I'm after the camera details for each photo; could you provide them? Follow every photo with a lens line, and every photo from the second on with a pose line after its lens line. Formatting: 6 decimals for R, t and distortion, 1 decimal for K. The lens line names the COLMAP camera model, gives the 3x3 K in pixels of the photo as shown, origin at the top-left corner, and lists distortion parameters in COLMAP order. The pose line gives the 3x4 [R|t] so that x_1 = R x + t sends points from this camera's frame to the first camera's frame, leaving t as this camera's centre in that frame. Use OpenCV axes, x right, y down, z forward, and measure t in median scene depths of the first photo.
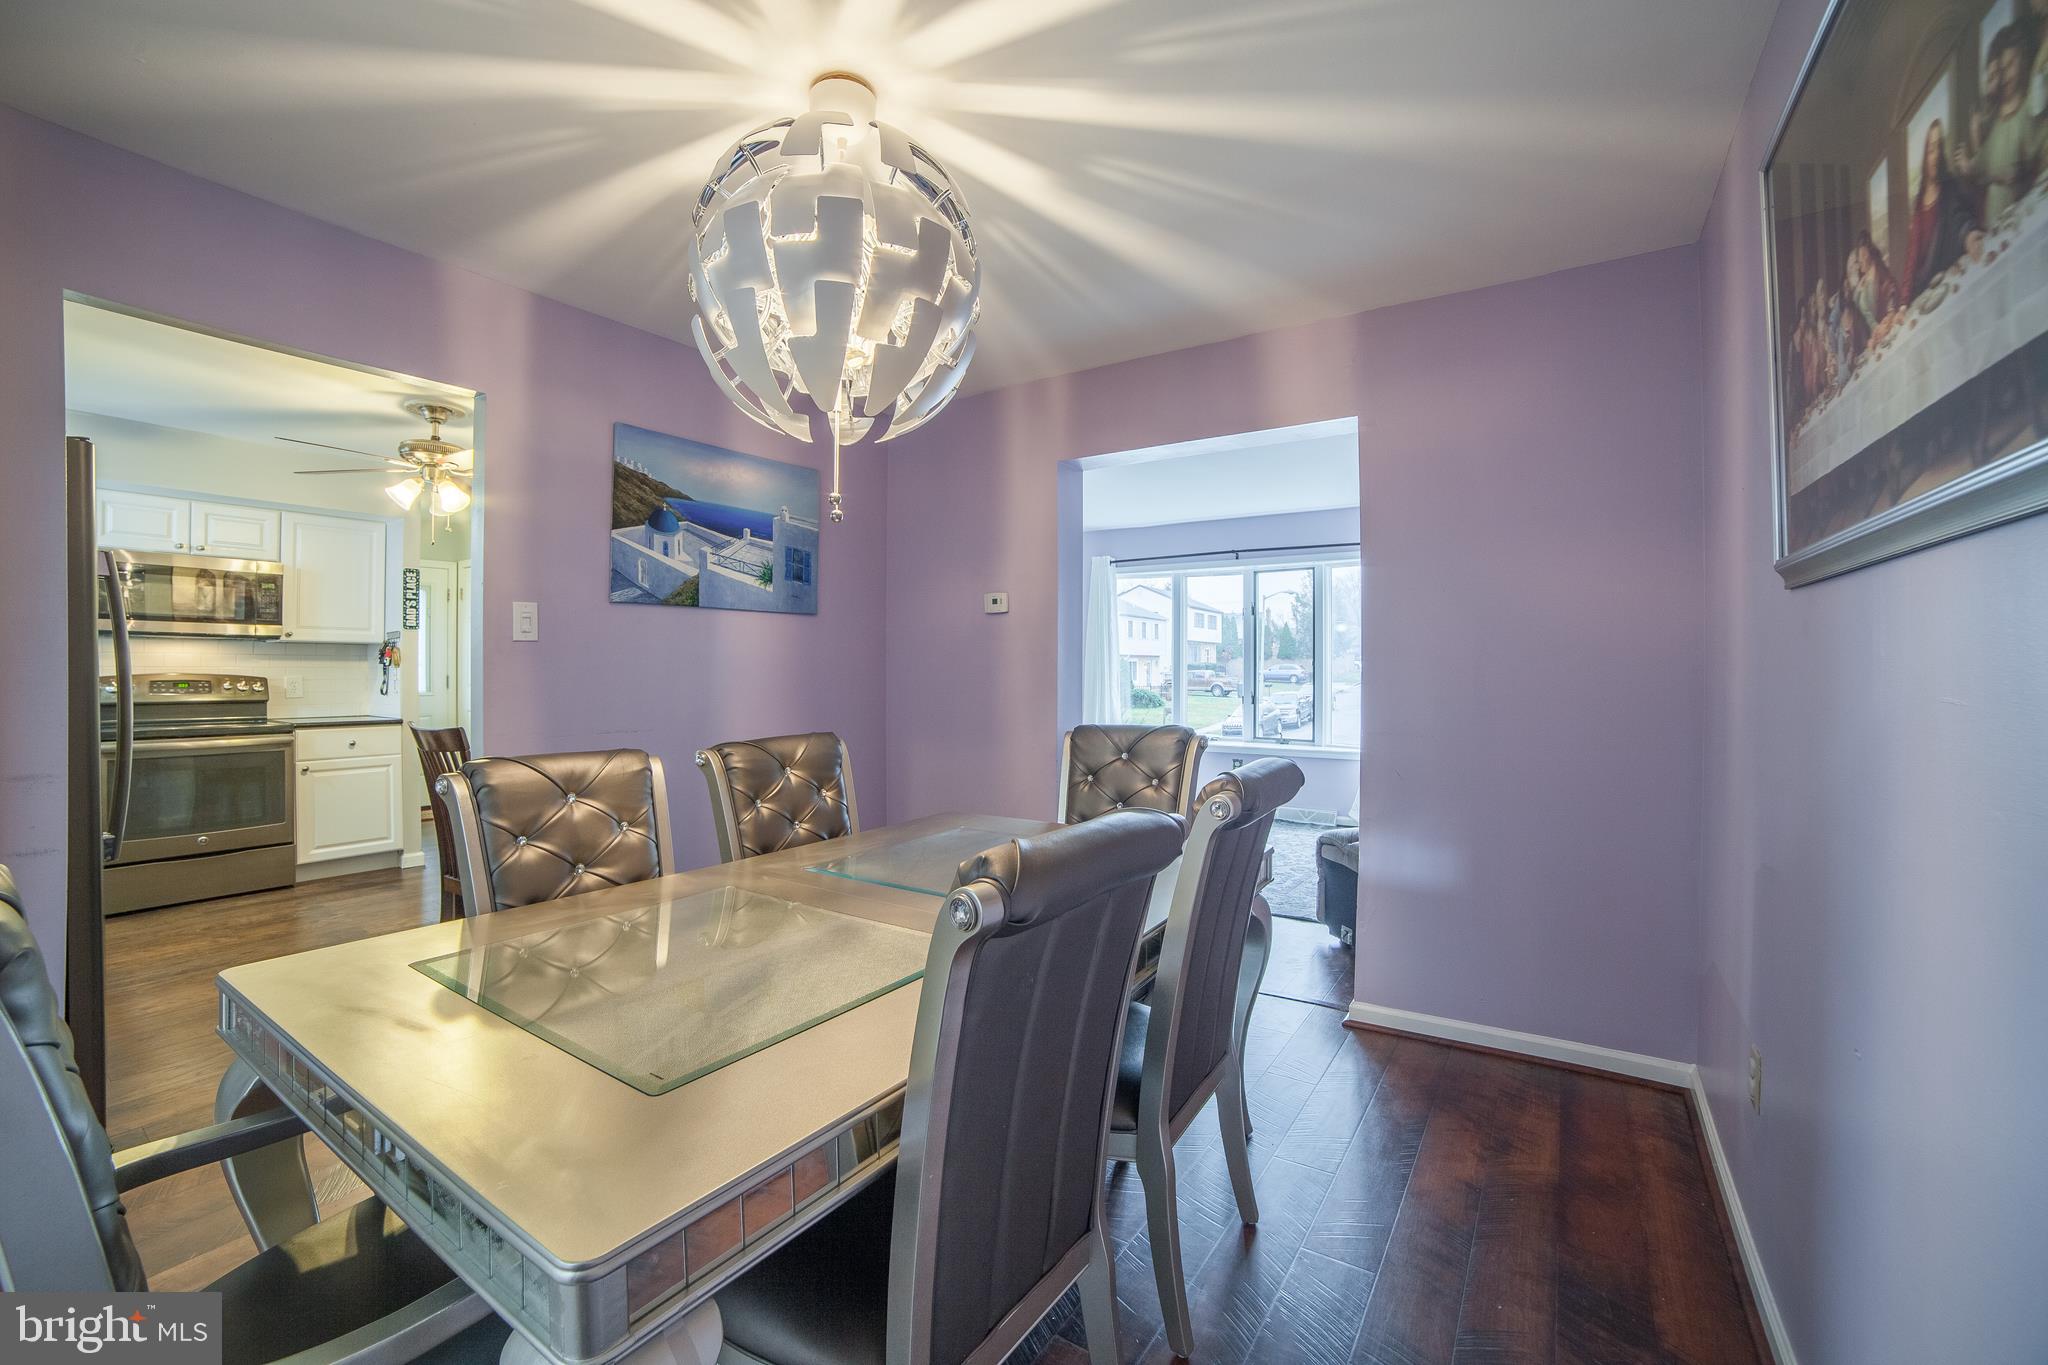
lens RADIAL K [[820.7, 0, 1023.7], [0, 820.7, 673.0], [0, 0, 1]] dist [-0.091514, 0.028579]
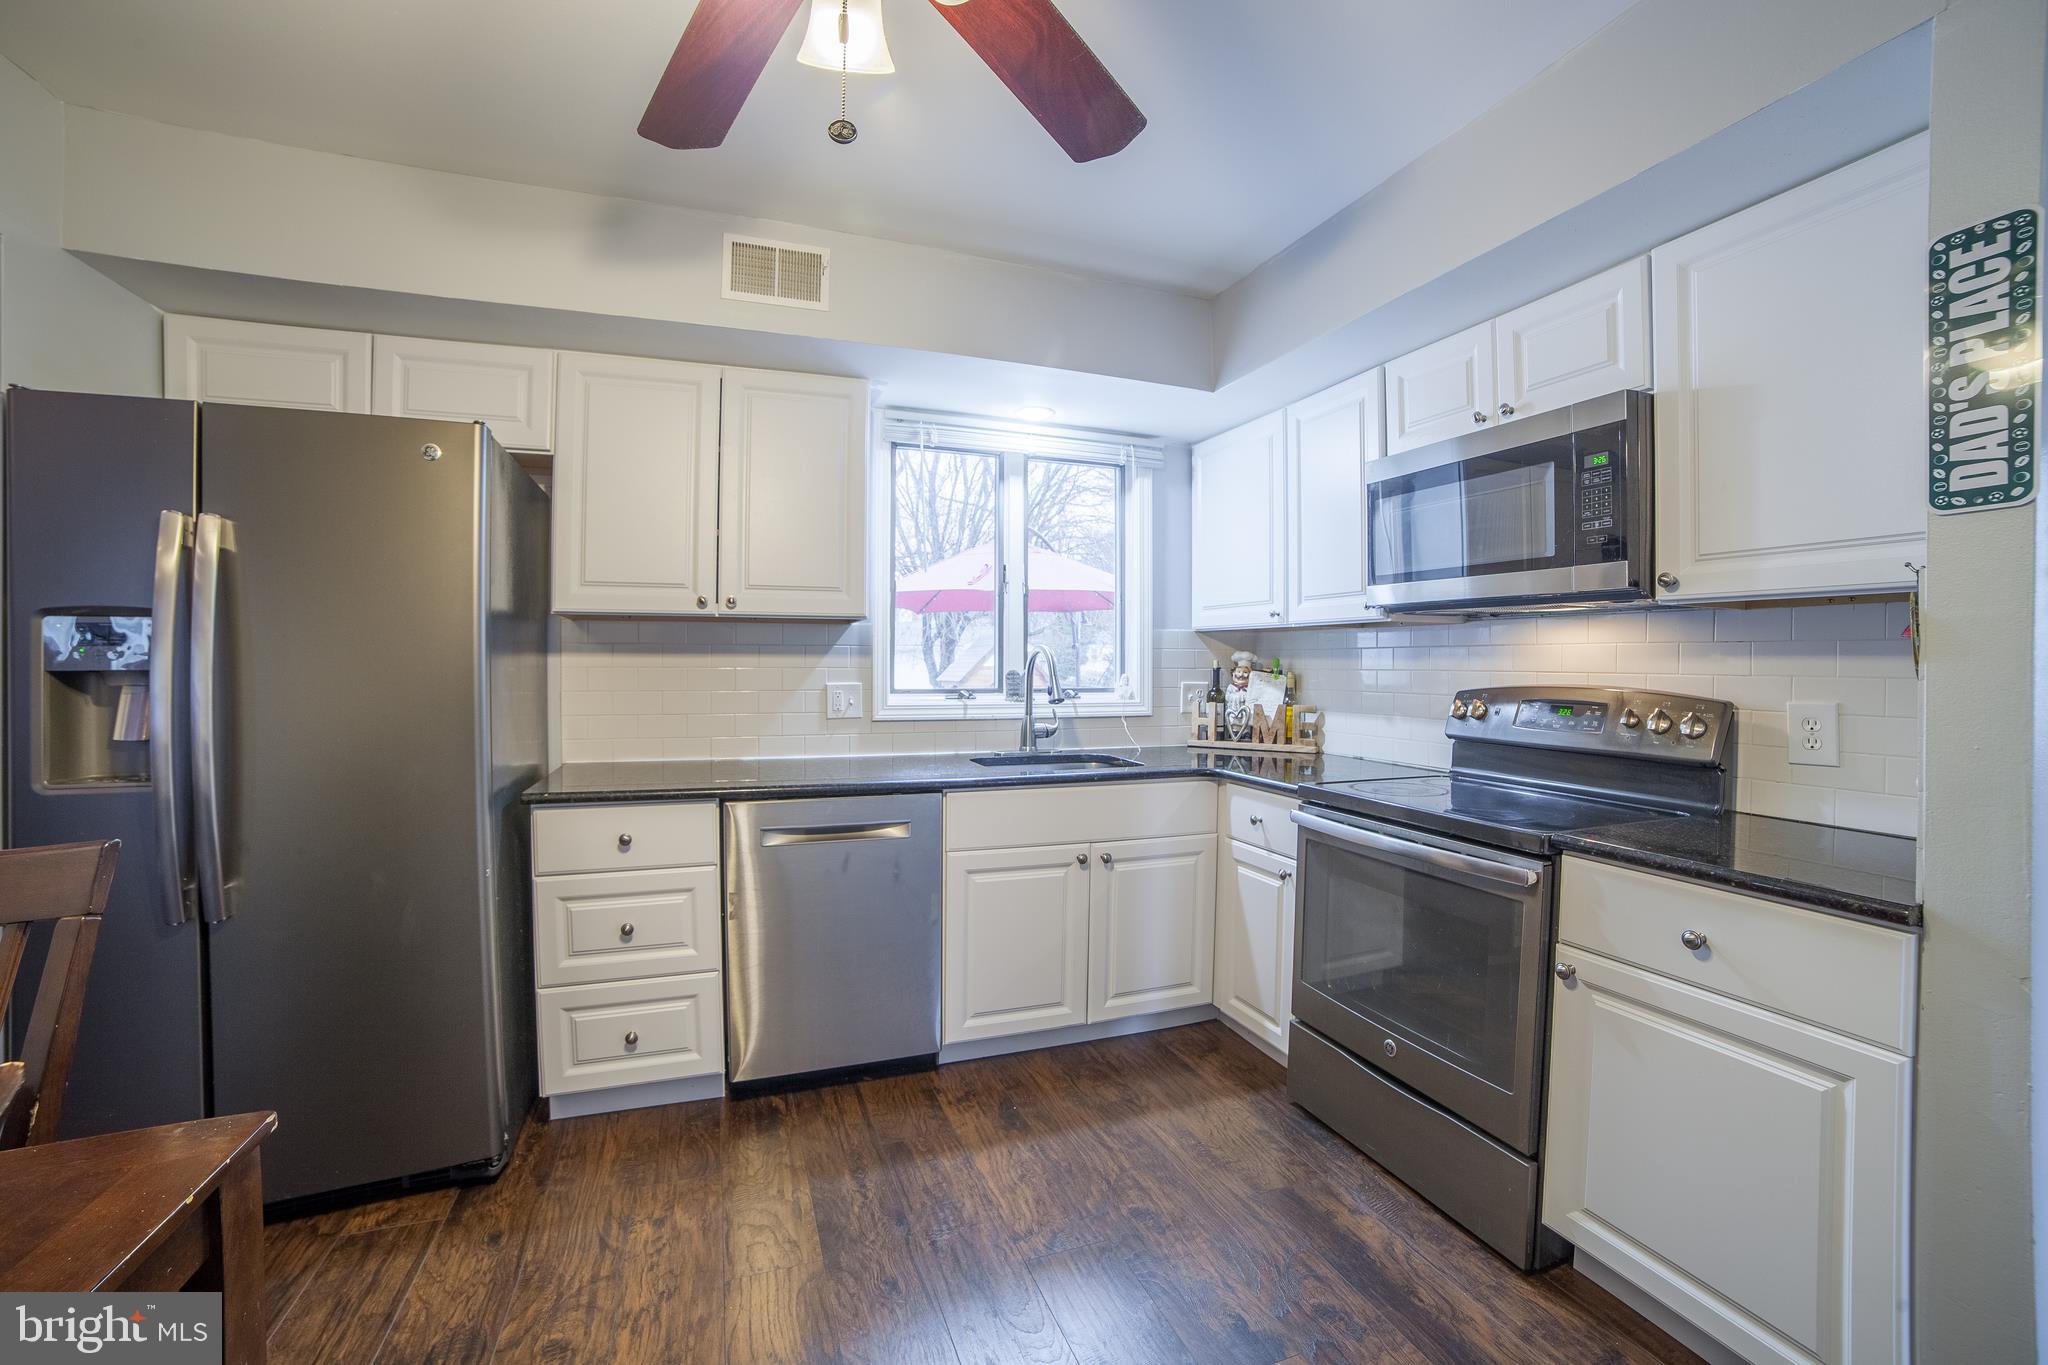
lens RADIAL K [[846.1, 0, 1028.7], [0, 846.1, 665.6], [0, 0, 1]] dist [-0.099128, 0.031925]
pose [[-0.578403, -0.002866, -0.815746, -0.601789], [-0.009752, 0.999947, 0.003402, -0.012828], [0.815693, 0.009922, -0.578401, 1.206677]]
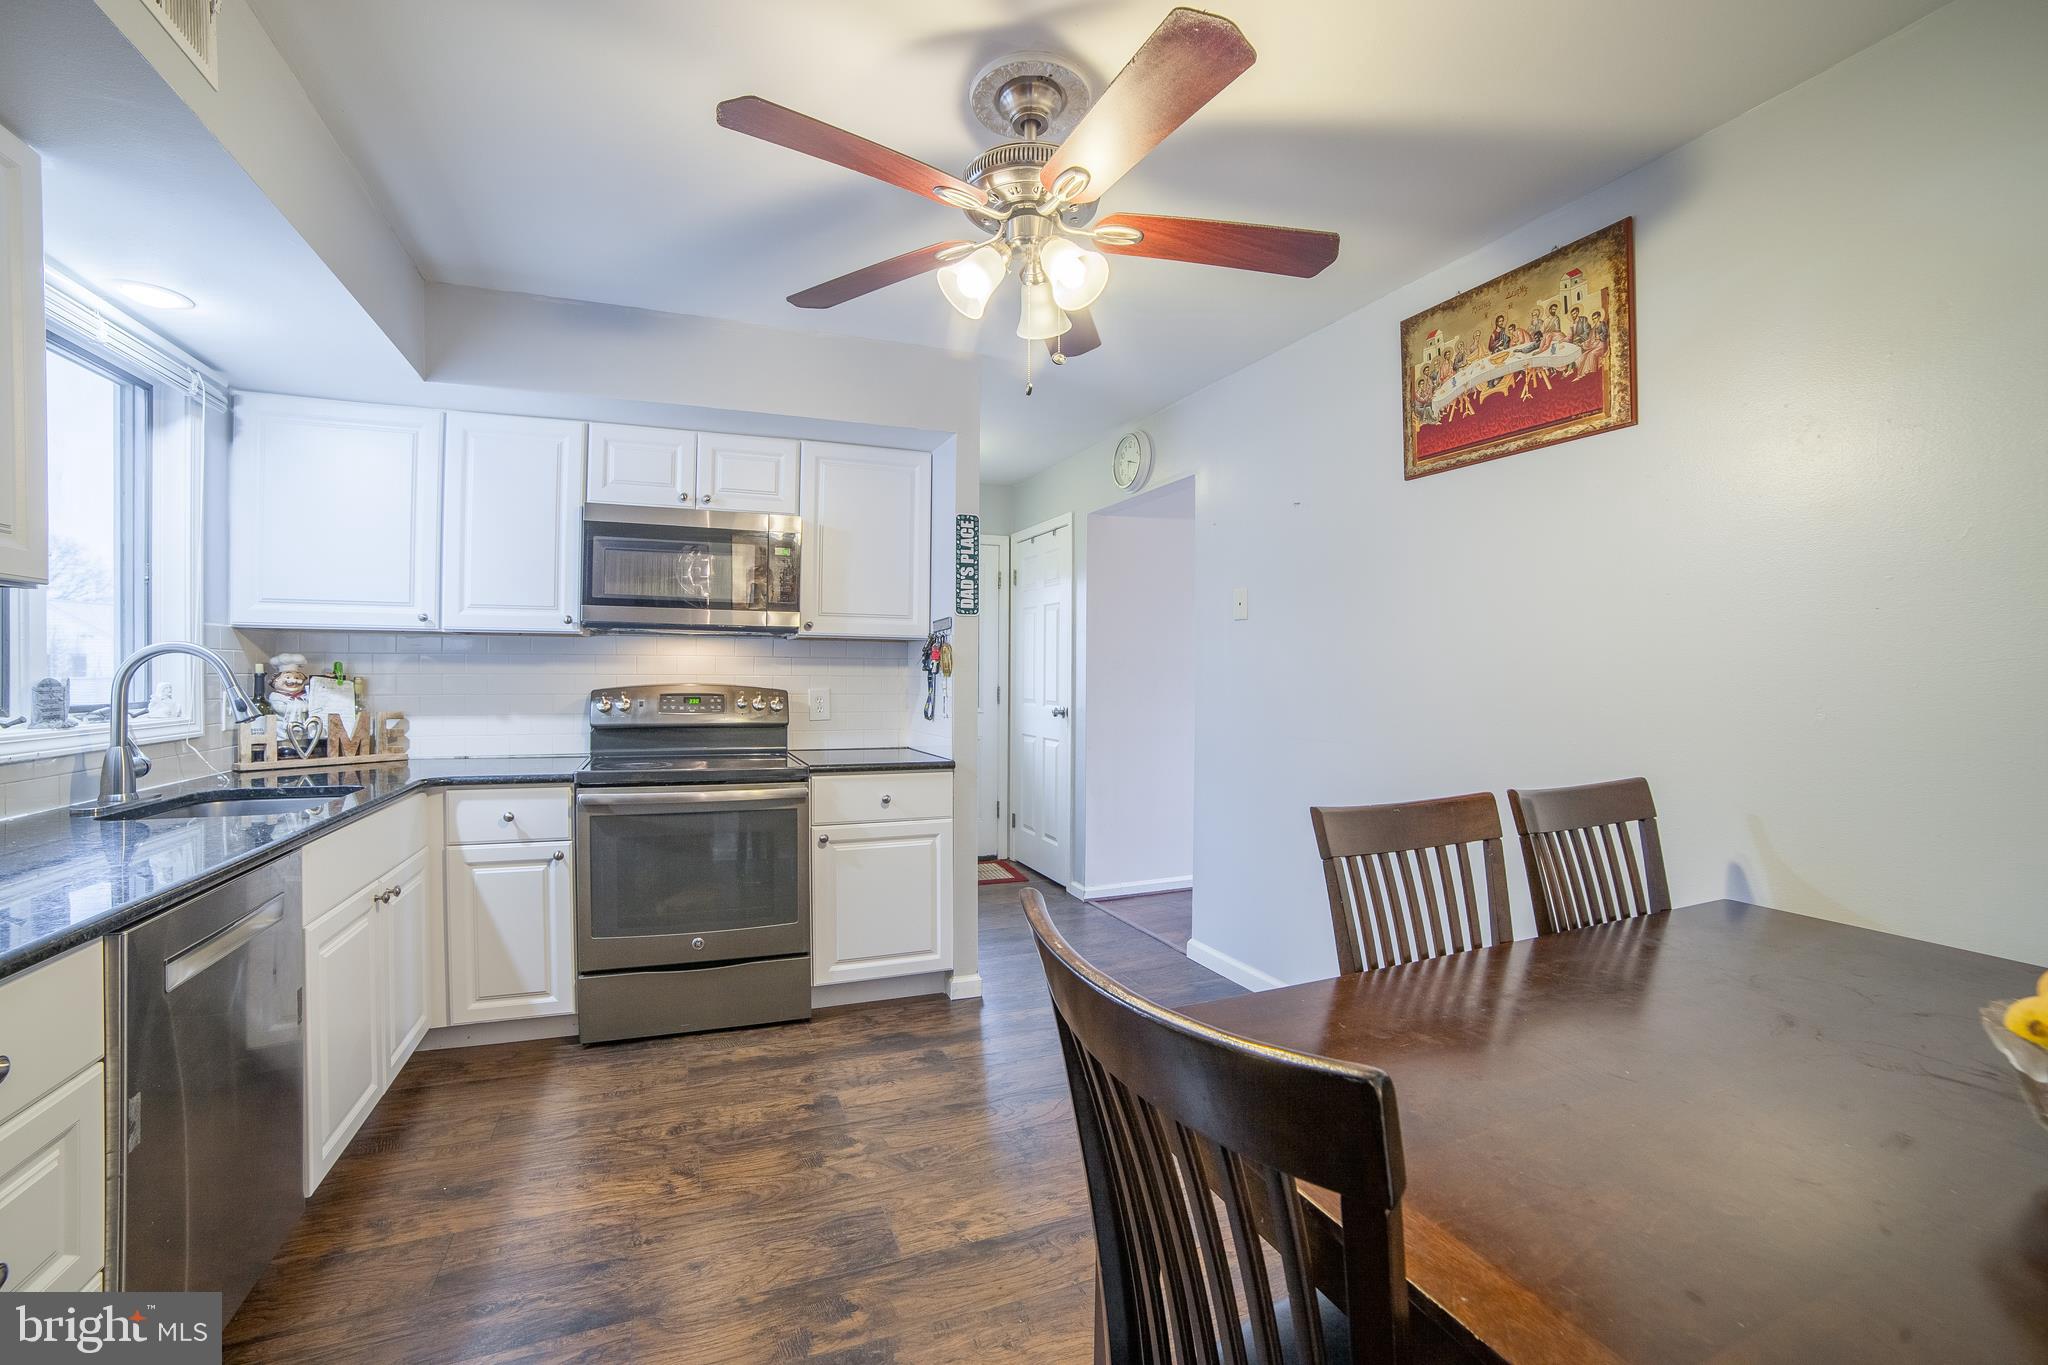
lens RADIAL K [[846.1, 0, 1028.7], [0, 846.1, 665.6], [0, 0, 1]] dist [-0.099128, 0.031925]
pose [[0.844430, -0.004365, -0.535648, -0.513680], [-0.003635, 0.999897, -0.013877, -0.008427], [0.535653, 0.013665, 0.844328, 0.620682]]
